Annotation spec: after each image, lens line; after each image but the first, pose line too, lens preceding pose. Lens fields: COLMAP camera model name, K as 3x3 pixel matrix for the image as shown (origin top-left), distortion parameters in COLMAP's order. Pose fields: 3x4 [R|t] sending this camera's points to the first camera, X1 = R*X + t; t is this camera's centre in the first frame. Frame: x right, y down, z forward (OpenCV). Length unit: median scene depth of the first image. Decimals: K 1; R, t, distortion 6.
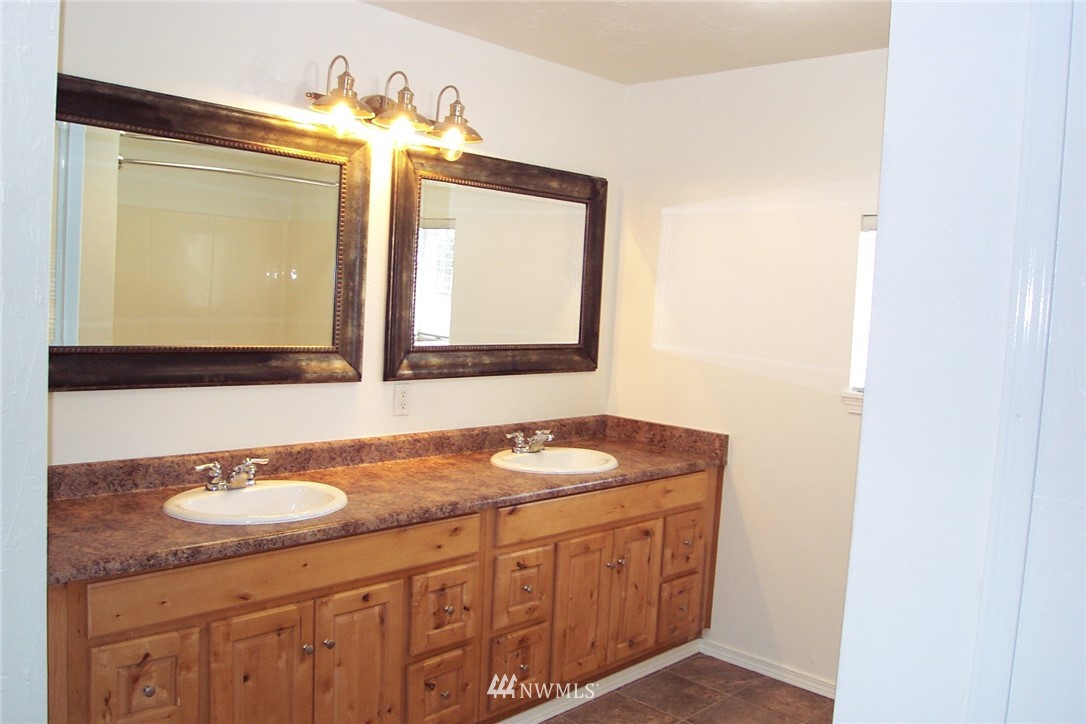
lens RADIAL K [[880.0, 0, 543.0], [0, 880.0, 362.0], [0, 0, 1]] dist [-0.106620, 0.014263]
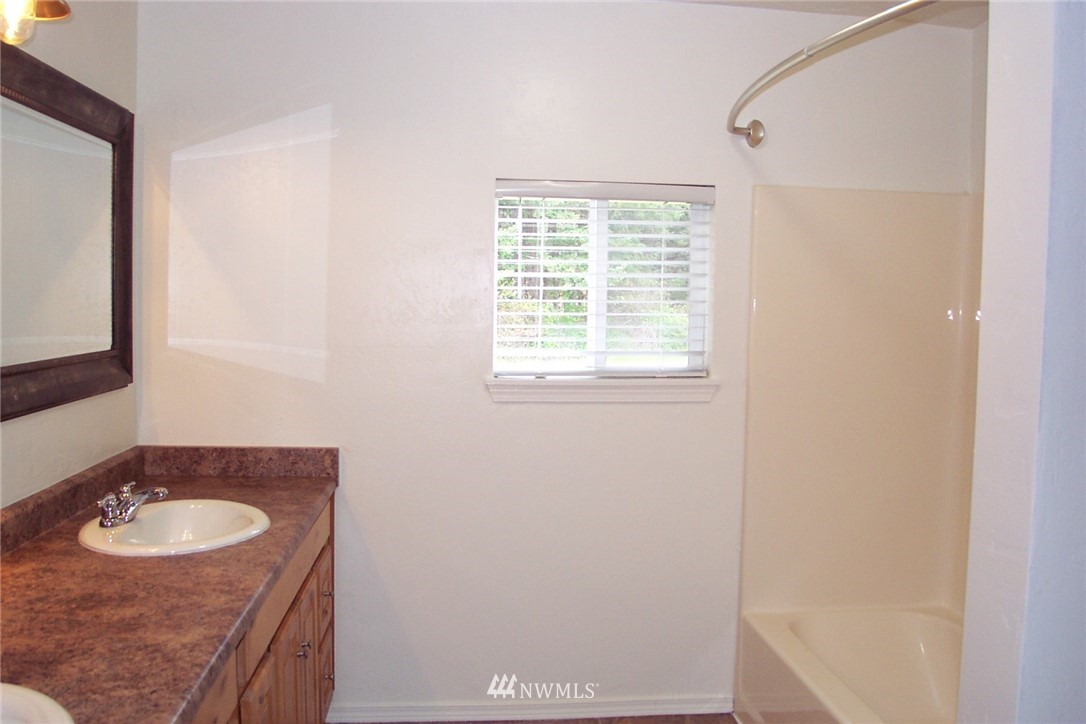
lens RADIAL K [[880.0, 0, 543.0], [0, 880.0, 362.0], [0, 0, 1]] dist [-0.106620, 0.014263]
pose [[0.654871, -0.088915, 0.750492, -0.247005], [0.071501, 0.995890, 0.055598, -0.024679], [-0.752351, 0.017252, 0.658537, 0.320018]]
